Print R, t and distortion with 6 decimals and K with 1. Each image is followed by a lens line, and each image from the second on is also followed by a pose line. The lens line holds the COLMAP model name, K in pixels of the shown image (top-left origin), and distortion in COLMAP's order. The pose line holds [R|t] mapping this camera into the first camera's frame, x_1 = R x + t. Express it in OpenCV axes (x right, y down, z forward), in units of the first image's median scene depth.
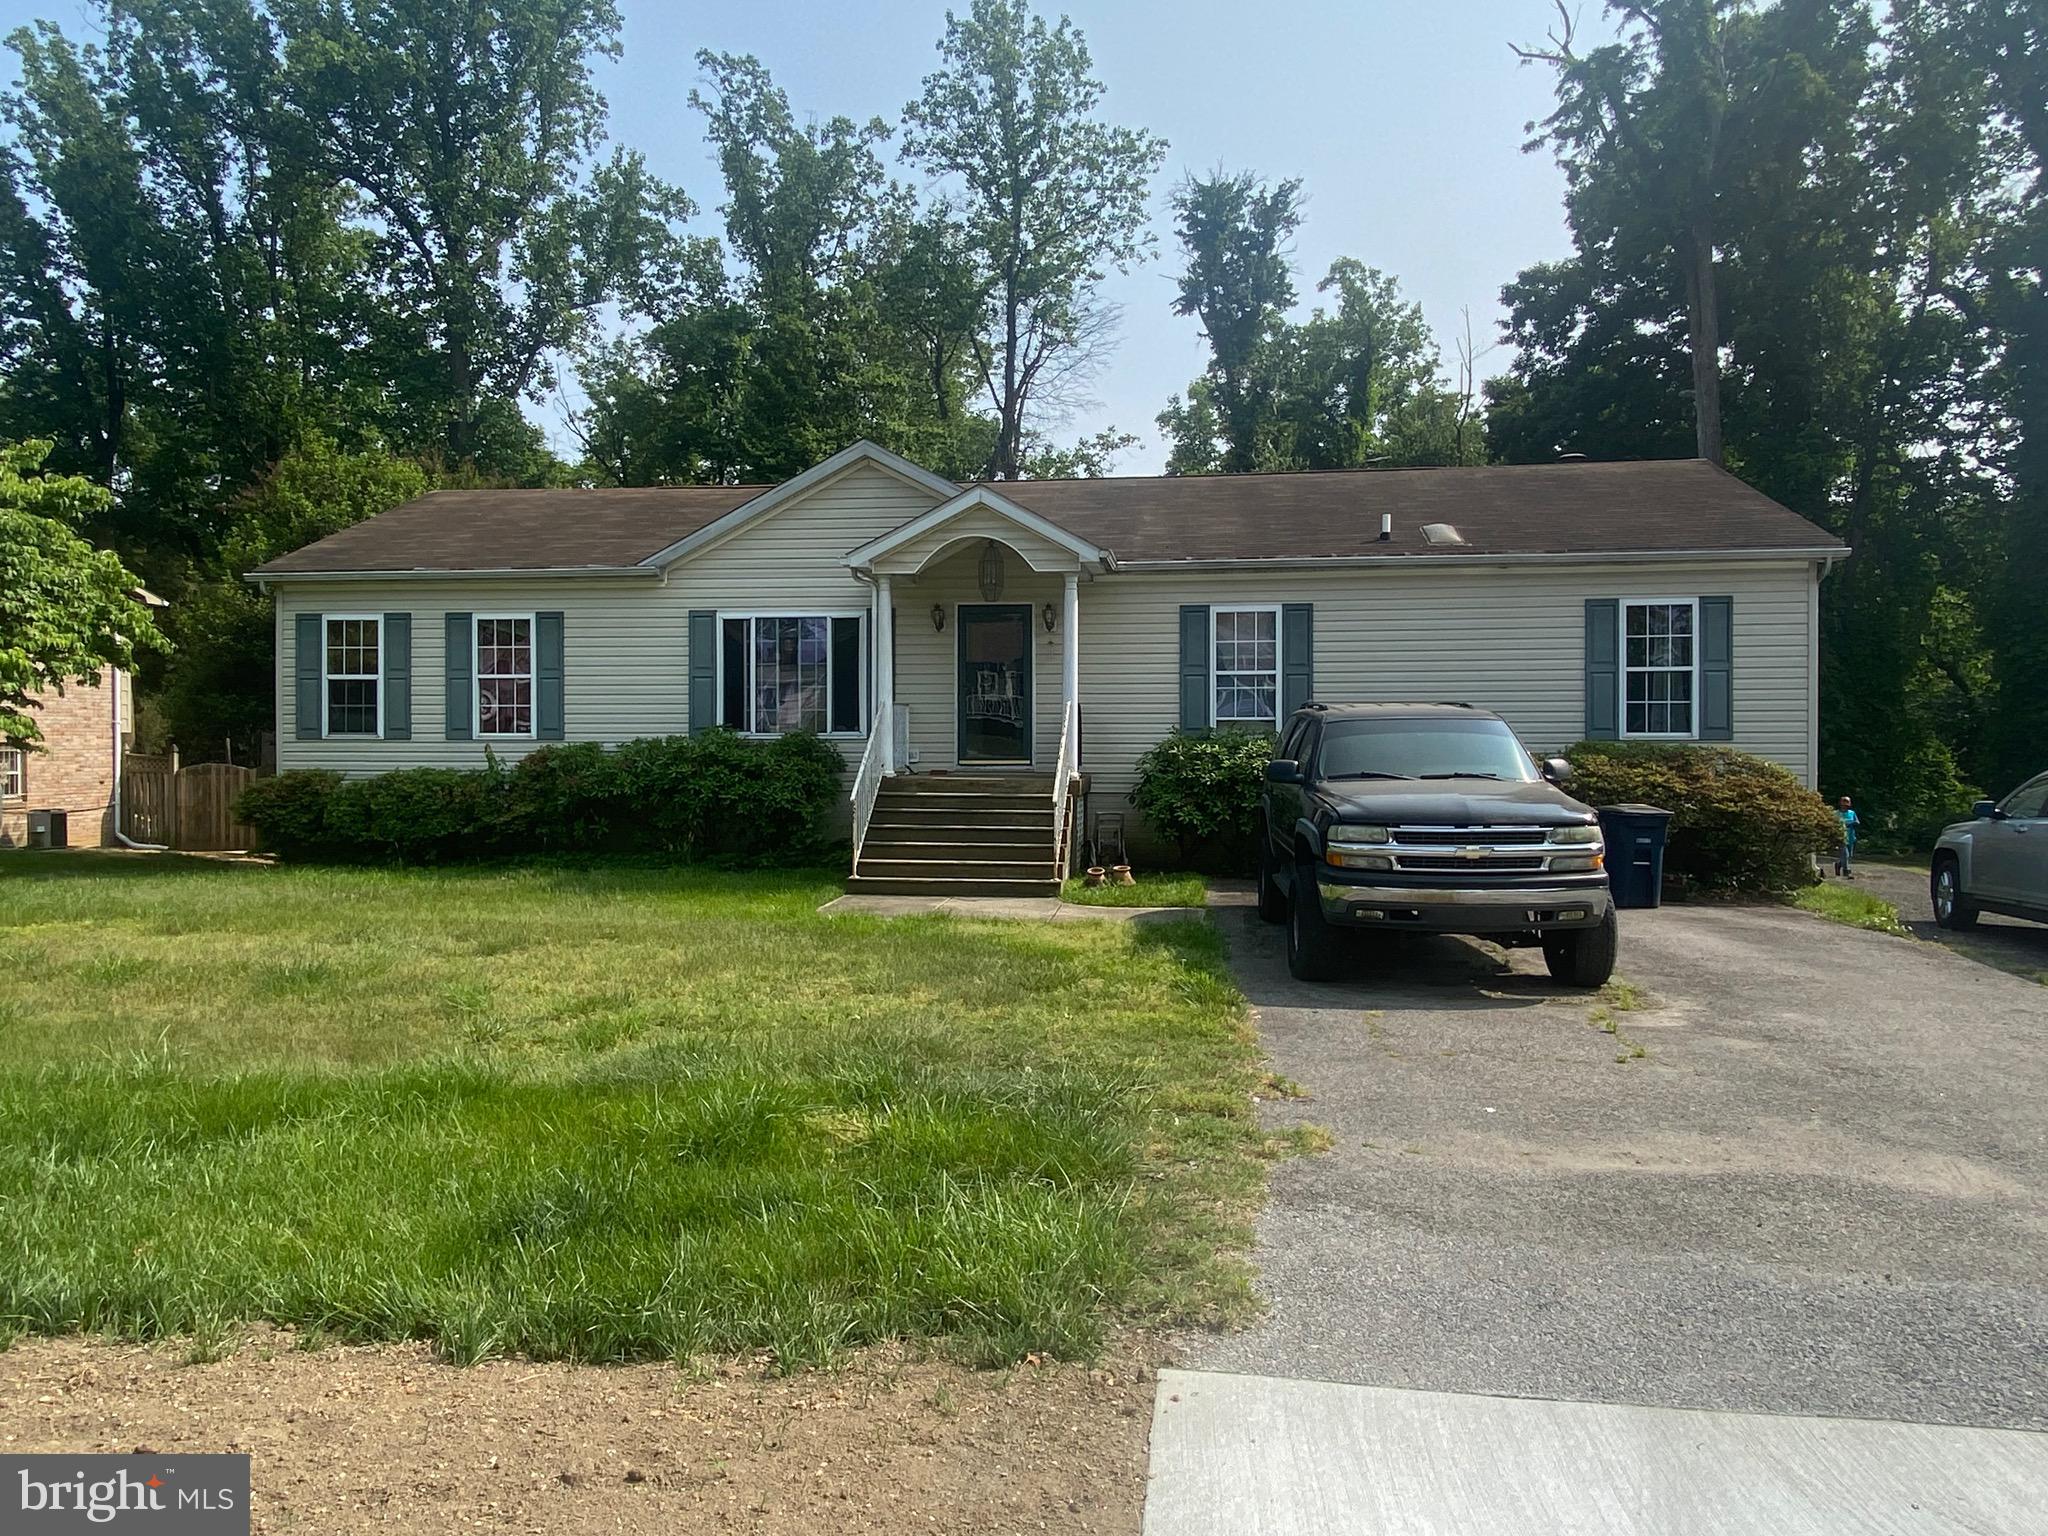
lens RADIAL K [[1371.0, 0, 1020.6], [0, 1371.0, 749.1], [0, 0, 1]] dist [0.033003, -0.039151]
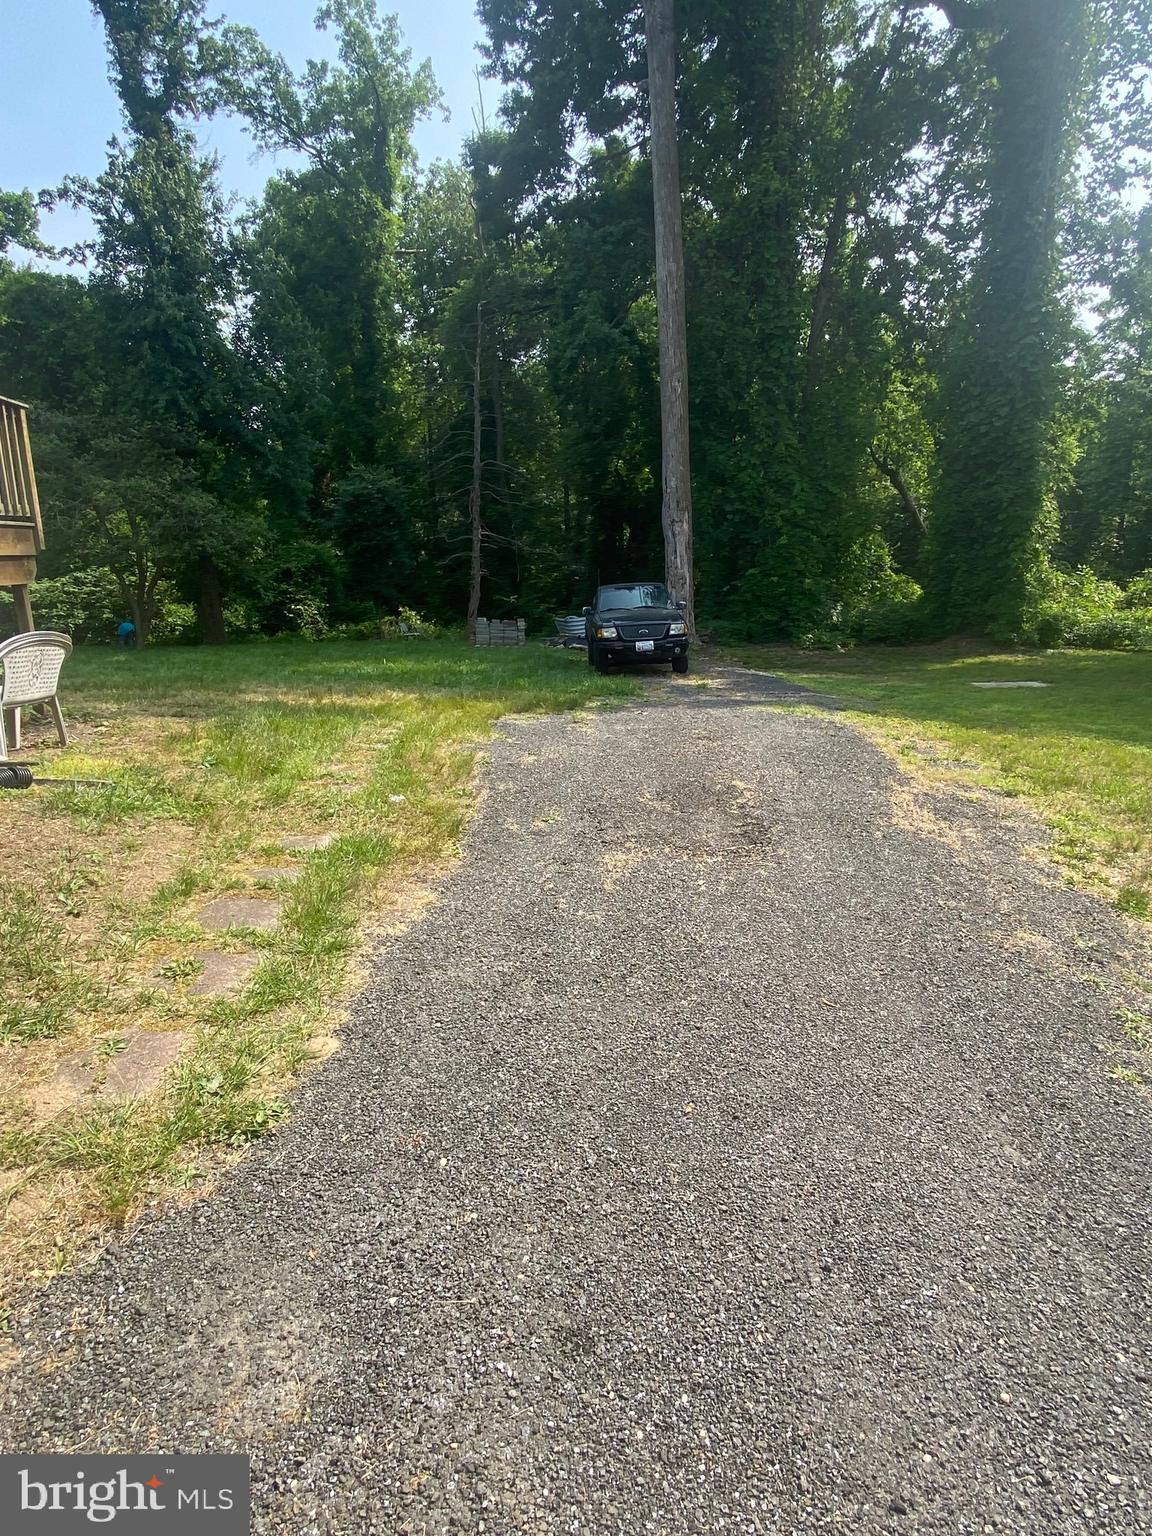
lens RADIAL K [[849.1, 0, 584.8], [0, 849.1, 775.0], [0, 0, 1]] dist [0.018590, -0.021756]
pose [[0.964701, -0.080020, 0.250897, 0.314107], [0.016781, 0.969461, 0.244672, 0.013838], [-0.262813, -0.231825, 0.936582, 0.479949]]
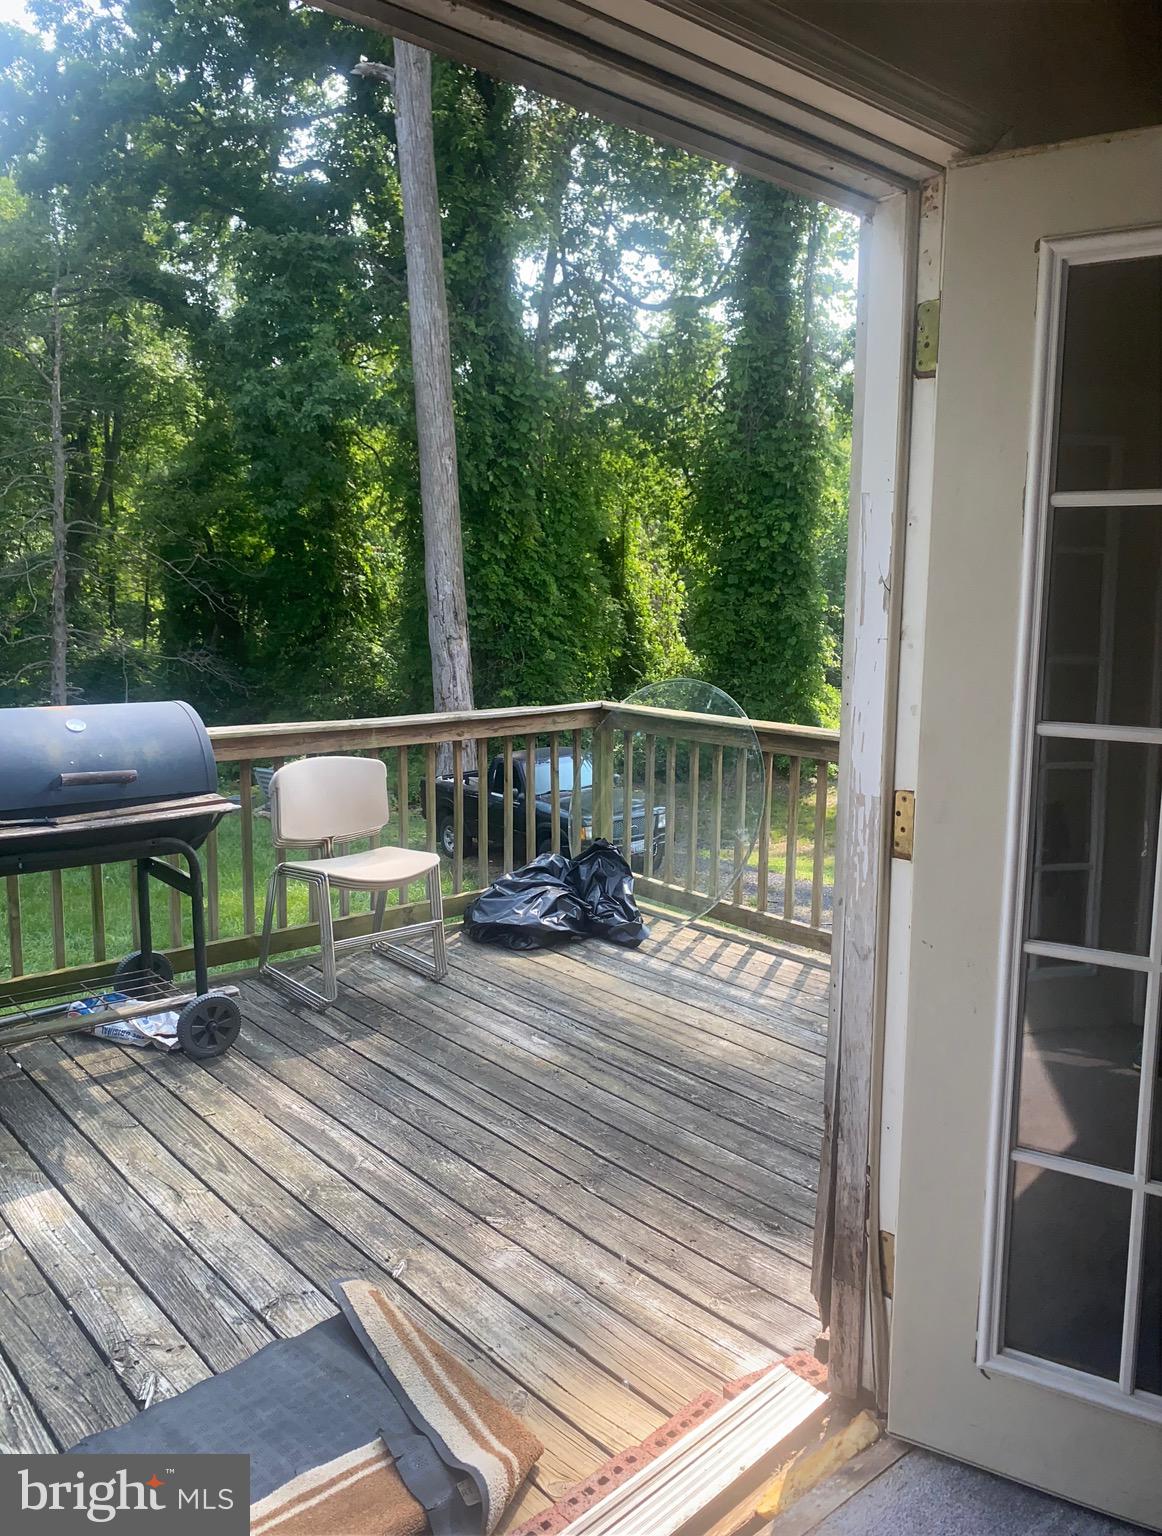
lens RADIAL K [[1167.8, 0, 585.3], [0, 1167.8, 774.6], [0, 0, 1]] dist [-0.001381, -0.021563]
pose [[0.654064, -0.108957, 0.748551, 0.137583], [-0.013348, 0.987755, 0.155438, -0.033348], [-0.756321, -0.111658, 0.644601, 0.603455]]
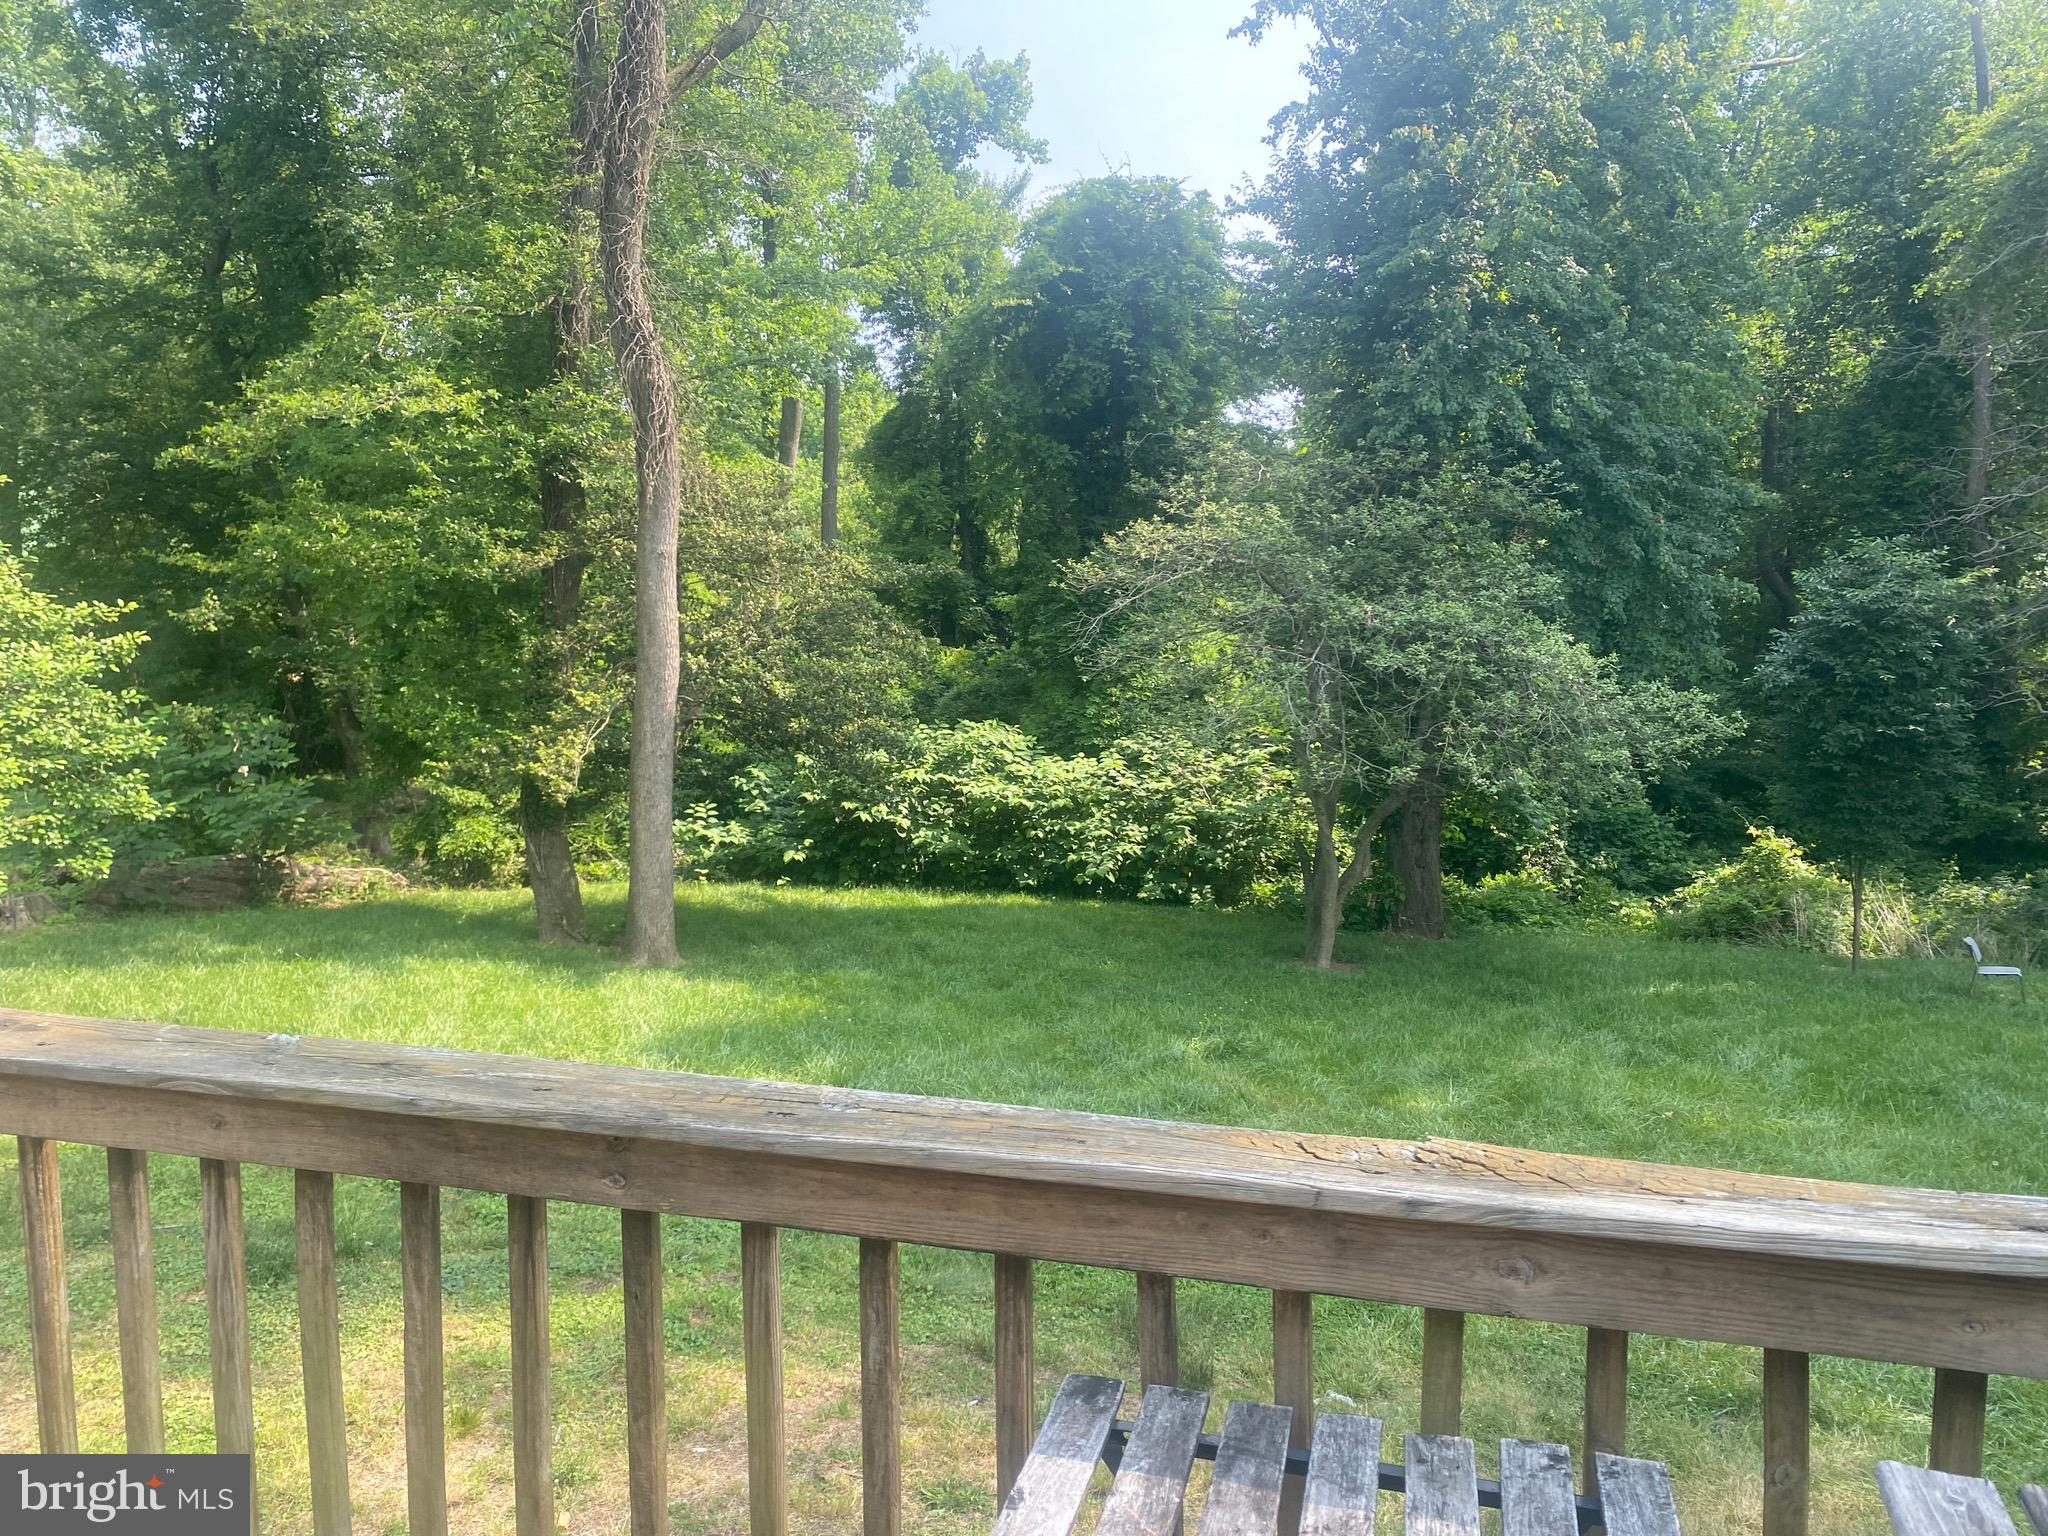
lens RADIAL K [[1534.4, 0, 1001.7], [0, 1534.4, 747.9], [0, 0, 1]] dist [0.042870, -0.057234]
pose [[0.986135, 0.011014, -0.165578, 0.150232], [0.002478, 0.996706, 0.081059, -0.032789], [0.165926, -0.080345, 0.982860, 0.669577]]
